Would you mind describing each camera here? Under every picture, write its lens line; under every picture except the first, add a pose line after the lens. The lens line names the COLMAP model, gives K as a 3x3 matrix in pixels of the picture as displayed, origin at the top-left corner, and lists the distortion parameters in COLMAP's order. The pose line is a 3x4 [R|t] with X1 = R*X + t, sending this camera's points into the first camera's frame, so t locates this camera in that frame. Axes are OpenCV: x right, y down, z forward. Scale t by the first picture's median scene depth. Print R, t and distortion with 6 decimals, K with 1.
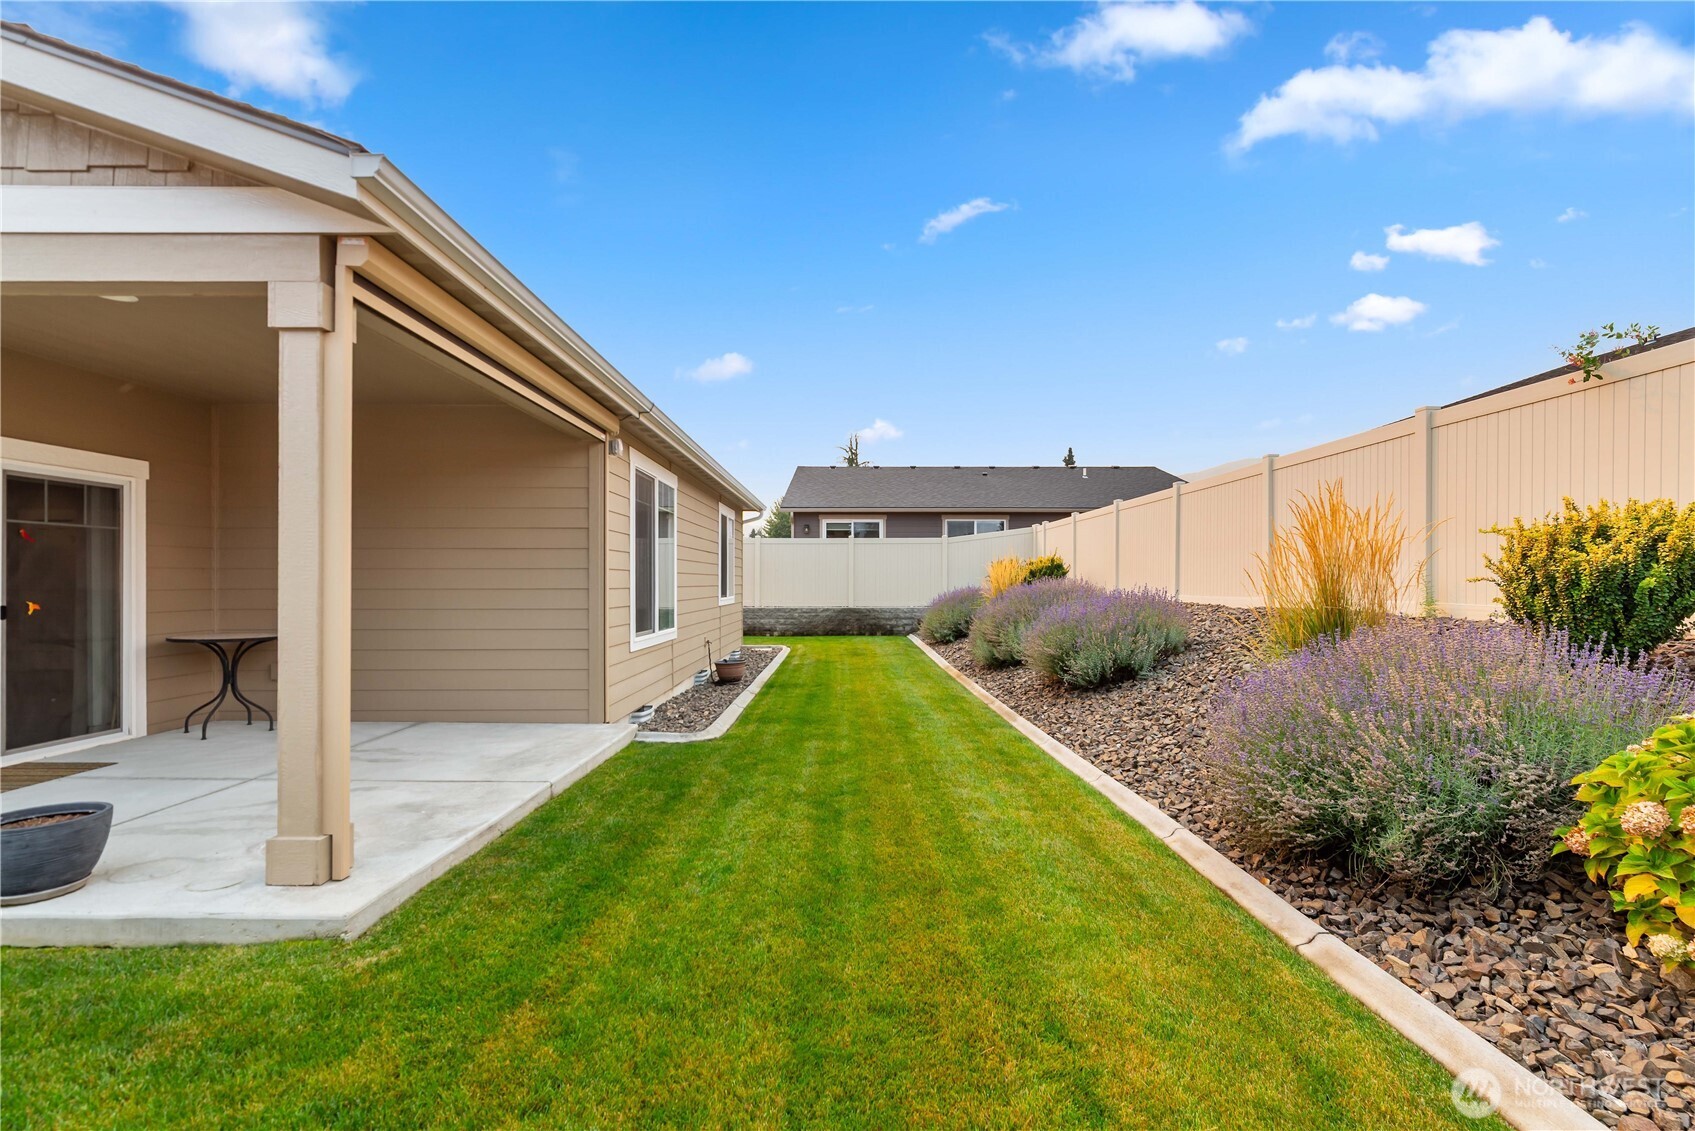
lens RADIAL K [[734.6, 0, 850.2], [0, 734.6, 558.1], [0, 0, 1]] dist [0.001638, 0.000083]
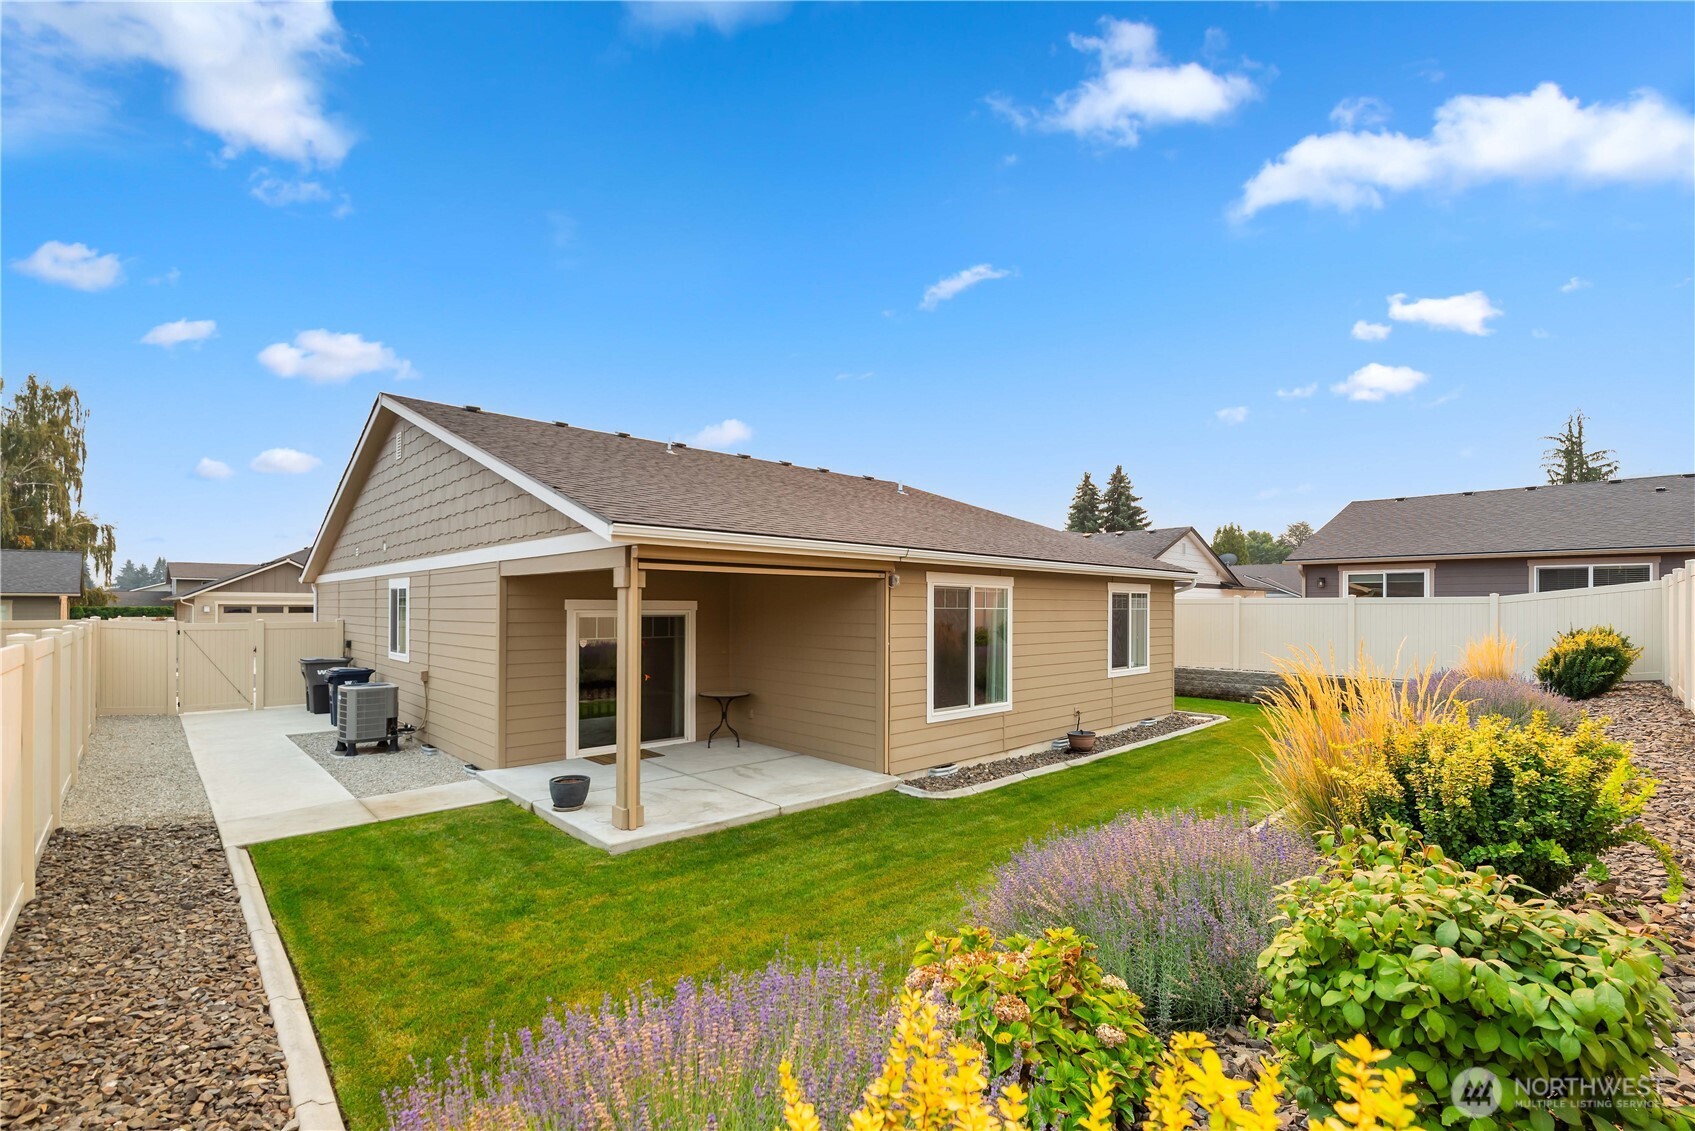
lens RADIAL K [[734.6, 0, 881.6], [0, 734.6, 591.6], [0, 0, 1]] dist [0.001638, 0.000083]
pose [[0.701058, -0.008312, -0.713056, 0.807162], [0.015300, 0.999877, 0.003387, -0.160836], [0.712941, -0.013285, 0.701099, -0.015523]]
